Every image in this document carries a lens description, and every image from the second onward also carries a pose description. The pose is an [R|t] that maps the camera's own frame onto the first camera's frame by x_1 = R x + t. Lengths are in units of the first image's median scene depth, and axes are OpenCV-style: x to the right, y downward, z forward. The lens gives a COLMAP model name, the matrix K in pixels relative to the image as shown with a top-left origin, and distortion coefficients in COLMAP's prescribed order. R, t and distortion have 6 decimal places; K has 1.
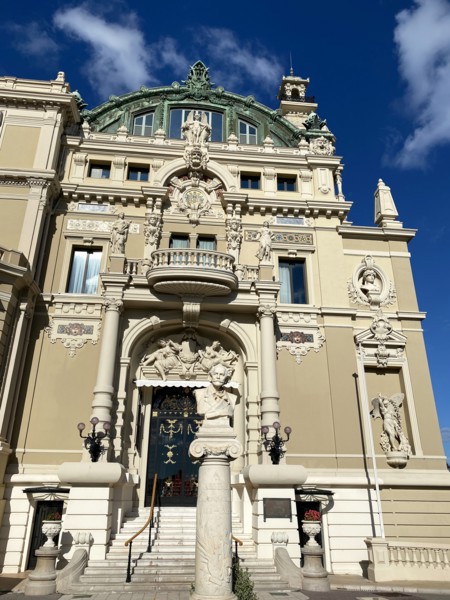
lens RADIAL K [[459.4, 0, 223.0], [0, 459.4, 296.5], [0, 0, 1]] dist [0.042850, -0.037861]
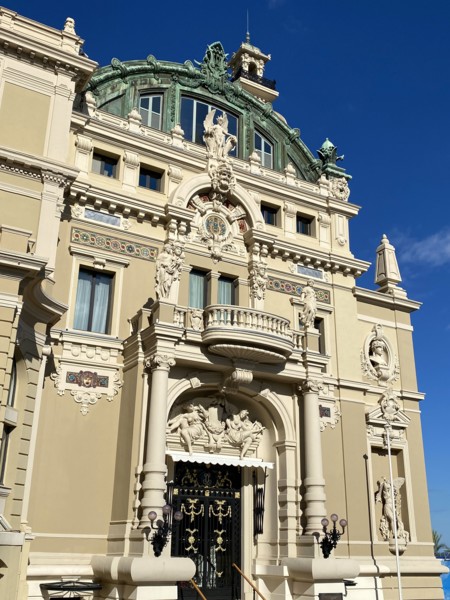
lens RADIAL K [[650.8, 0, 226.8], [0, 650.8, 298.0], [0, 0, 1]] dist [0.048460, 0.000000]
pose [[0.910963, 0.153075, 0.383033, -0.509602], [-0.169888, 0.985410, 0.010234, -0.109549], [-0.375878, -0.074396, 0.923678, -0.106286]]
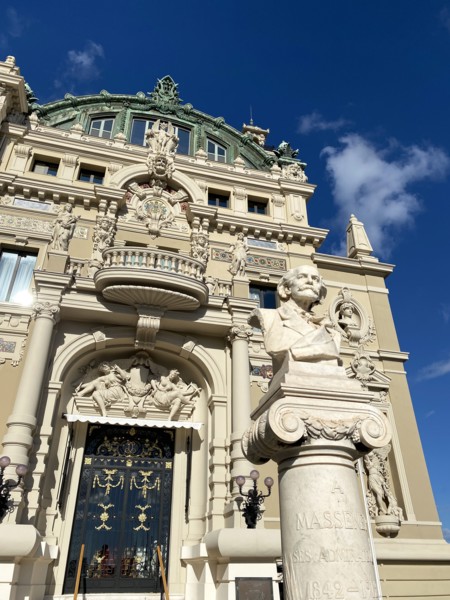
lens RADIAL K [[459.4, 0, 223.6], [0, 459.4, 296.5], [0, 0, 1]] dist [0.042850, -0.037861]
pose [[0.987769, 0.073230, 0.137659, -0.045981], [-0.052924, 0.987901, -0.145776, 0.076859], [-0.146668, 0.136708, 0.979693, 0.163967]]
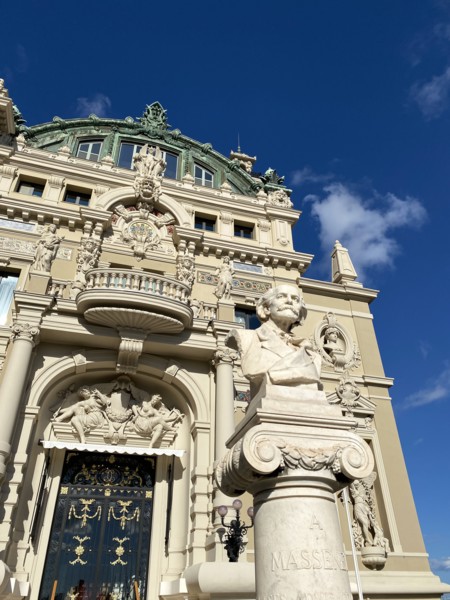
lens RADIAL K [[459.4, 0, 226.1], [0, 459.4, 295.3], [0, 0, 1]] dist [0.042850, -0.037861]
pose [[0.981645, 0.092732, 0.166654, -0.042084], [-0.058095, 0.977697, -0.201824, 0.077028], [-0.181653, 0.188437, 0.965139, 0.169521]]
